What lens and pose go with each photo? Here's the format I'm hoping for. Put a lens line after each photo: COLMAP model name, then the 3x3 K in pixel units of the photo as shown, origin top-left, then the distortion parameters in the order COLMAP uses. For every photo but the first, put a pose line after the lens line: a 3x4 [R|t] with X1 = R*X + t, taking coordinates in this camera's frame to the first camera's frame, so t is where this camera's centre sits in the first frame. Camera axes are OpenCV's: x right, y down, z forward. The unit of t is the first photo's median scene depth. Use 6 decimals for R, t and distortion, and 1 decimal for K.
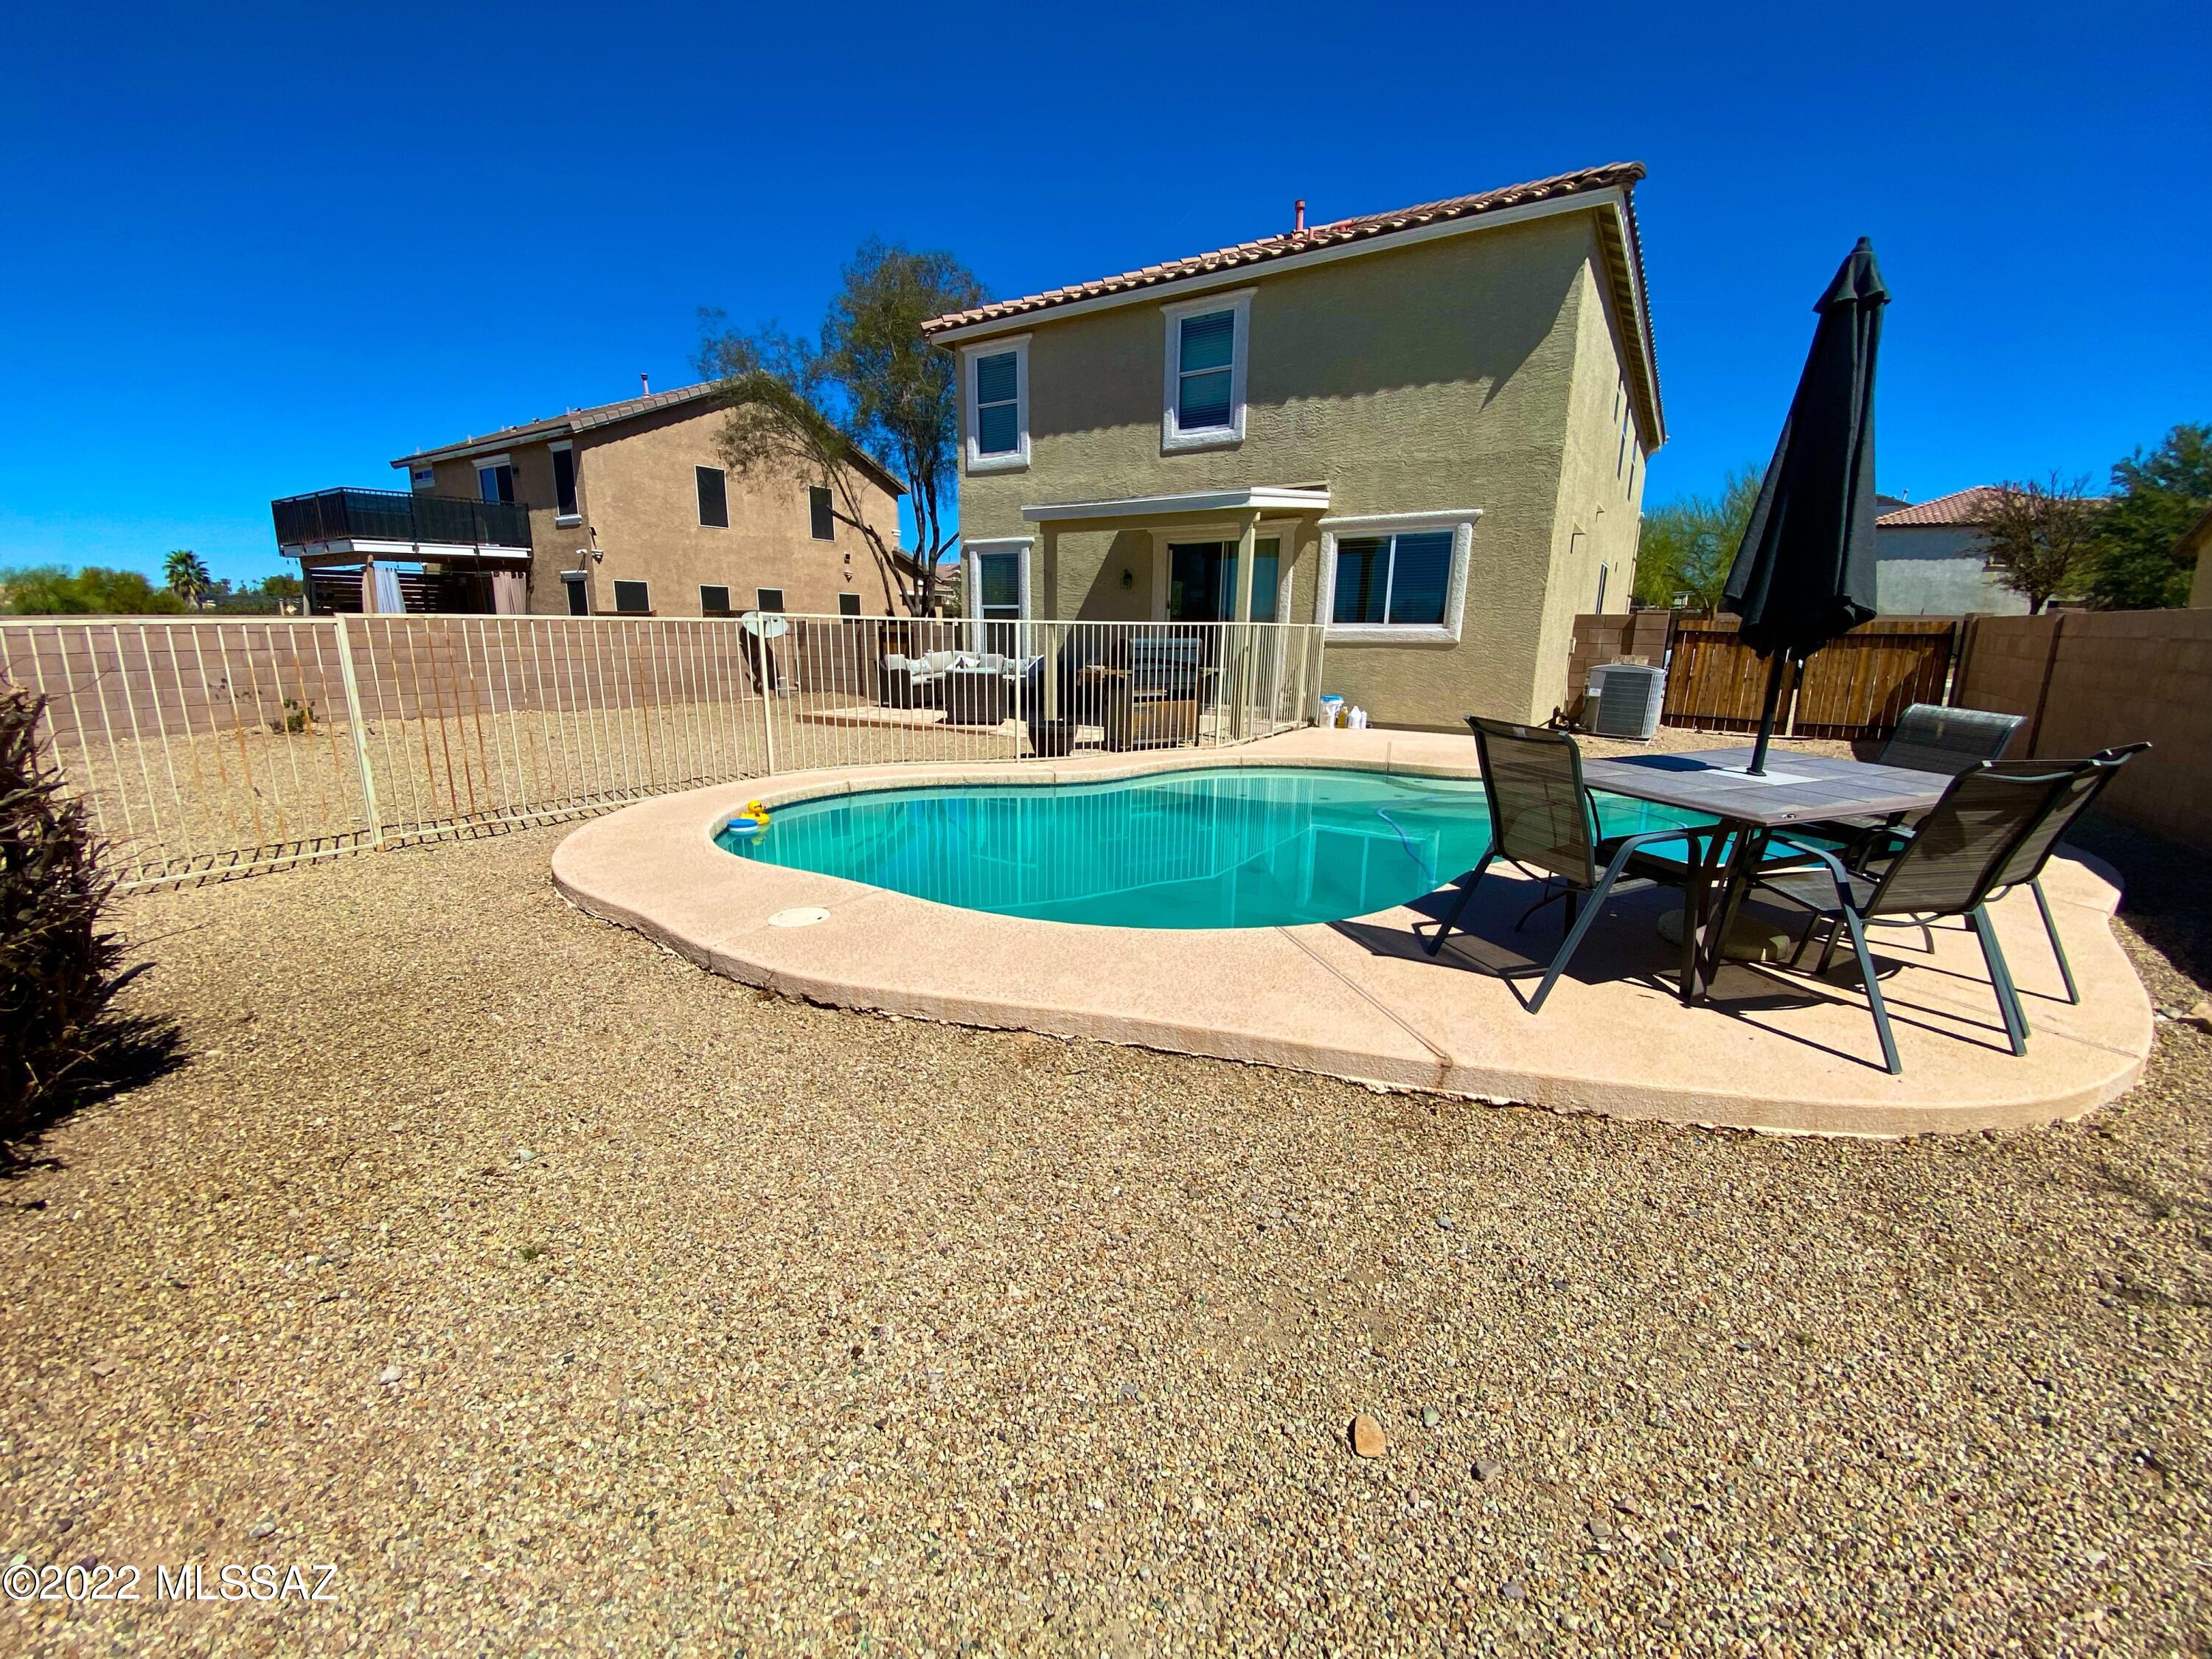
lens RADIAL K [[910.0, 0, 1113.9], [0, 910.0, 835.6], [0, 0, 1]] dist [0.000167, -0.000405]
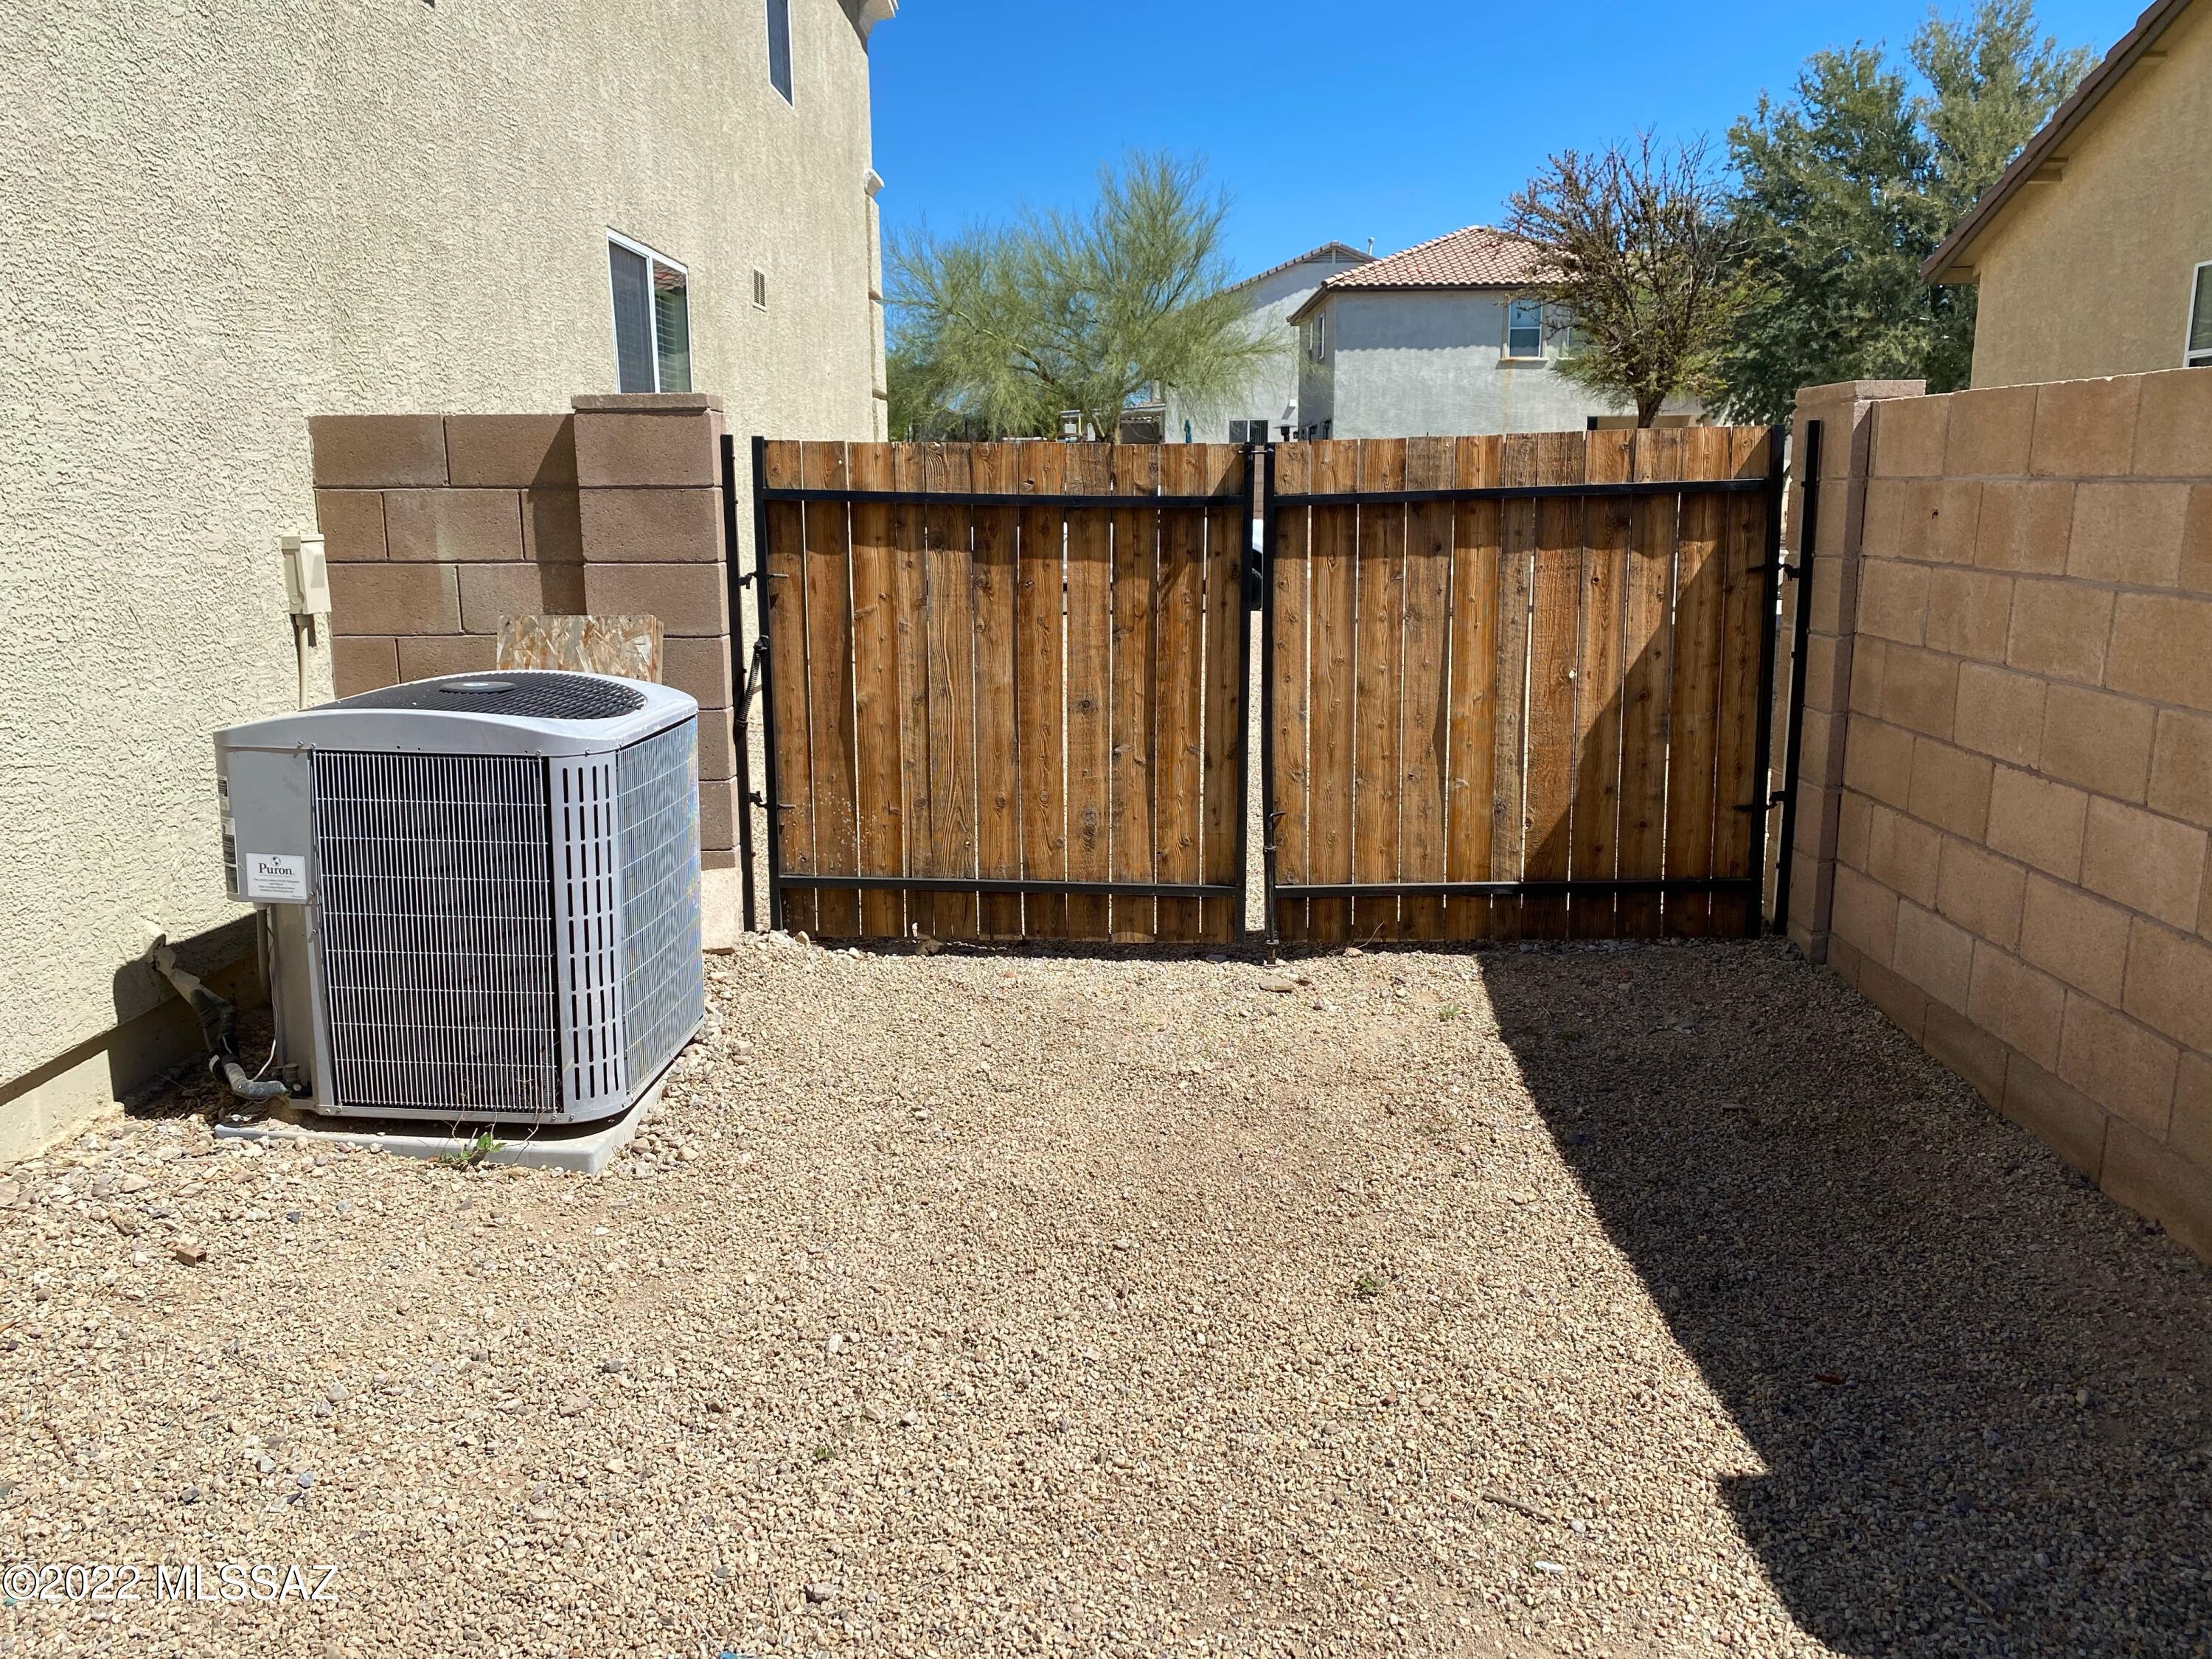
lens RADIAL K [[1667.8, 0, 1052.3], [0, 1667.8, 832.6], [0, 0, 1]] dist [0.037558, -0.001213]
pose [[0.870597, -0.120653, 0.476973, 0.412401], [0.129815, 0.991442, 0.013846, -0.123072], [-0.474561, 0.049864, 0.878809, 0.540327]]
